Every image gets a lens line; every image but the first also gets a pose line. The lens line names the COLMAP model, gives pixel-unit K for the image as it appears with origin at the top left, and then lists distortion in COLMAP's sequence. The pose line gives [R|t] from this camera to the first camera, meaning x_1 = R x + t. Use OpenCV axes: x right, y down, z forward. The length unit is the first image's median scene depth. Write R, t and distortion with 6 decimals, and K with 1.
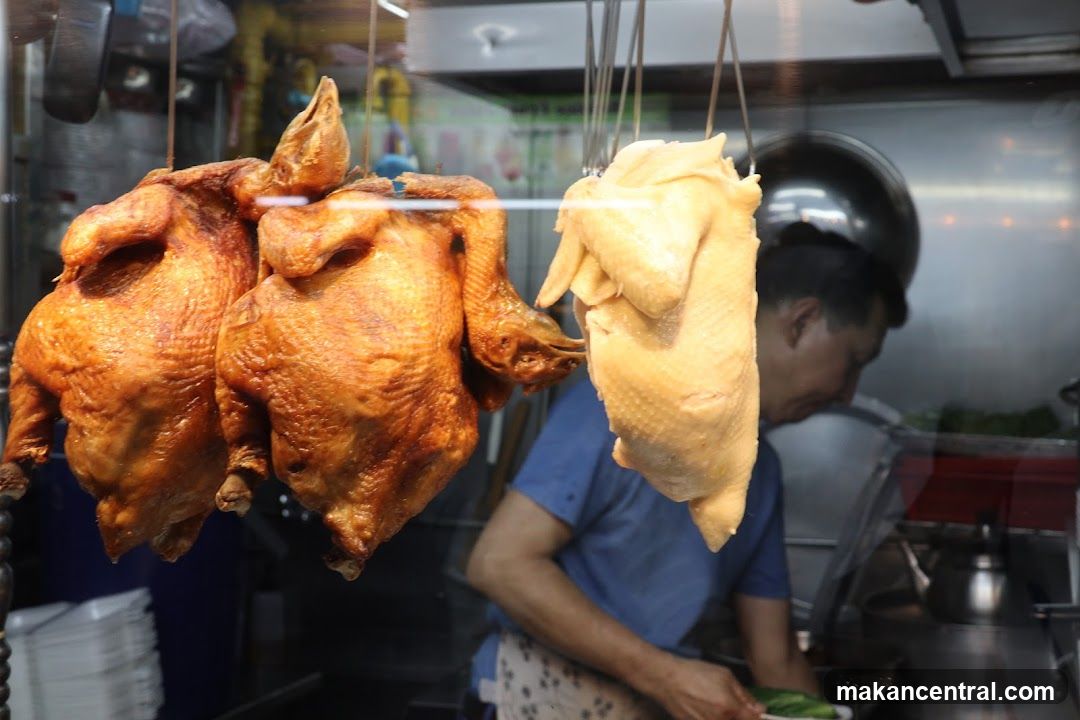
lens RADIAL K [[1301.5, 0, 543.2], [0, 1301.5, 363.0], [0, 0, 1]] dist [0.063759, 0.000000]
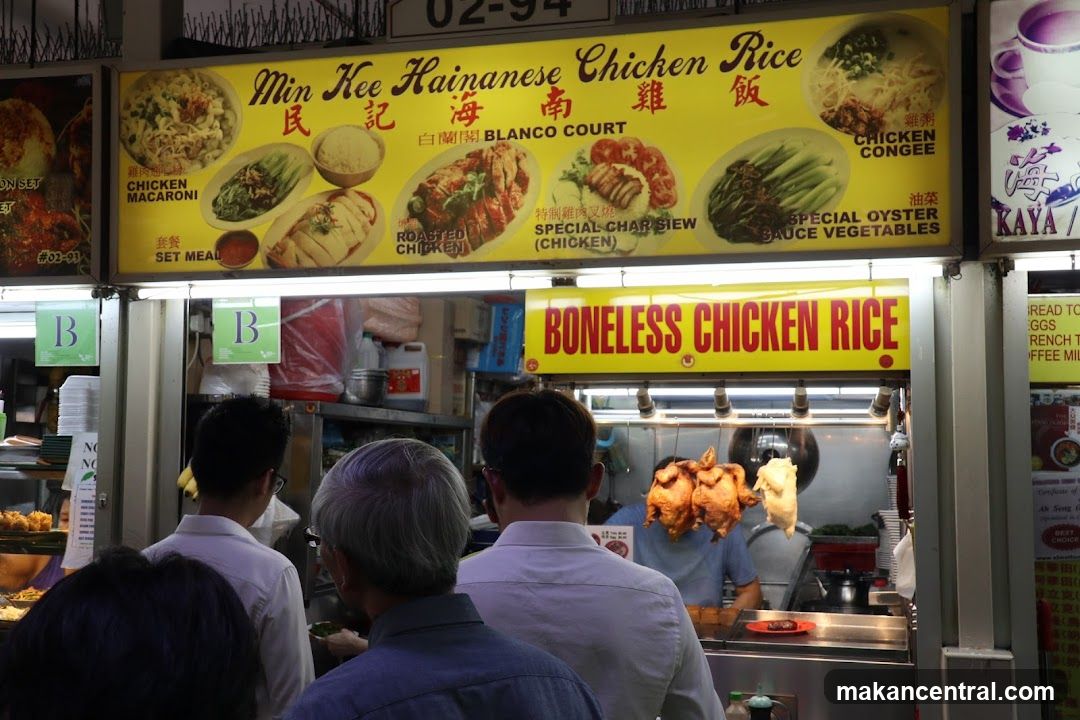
lens RADIAL K [[1301.5, 0, 539.0], [0, 1301.5, 366.7], [0, 0, 1]] dist [0.063759, 0.000000]
pose [[0.996677, 0.005818, 0.081242, -1.267606], [0.003767, 0.993086, -0.117329, 0.072456], [-0.081363, 0.117245, 0.989764, -4.085327]]
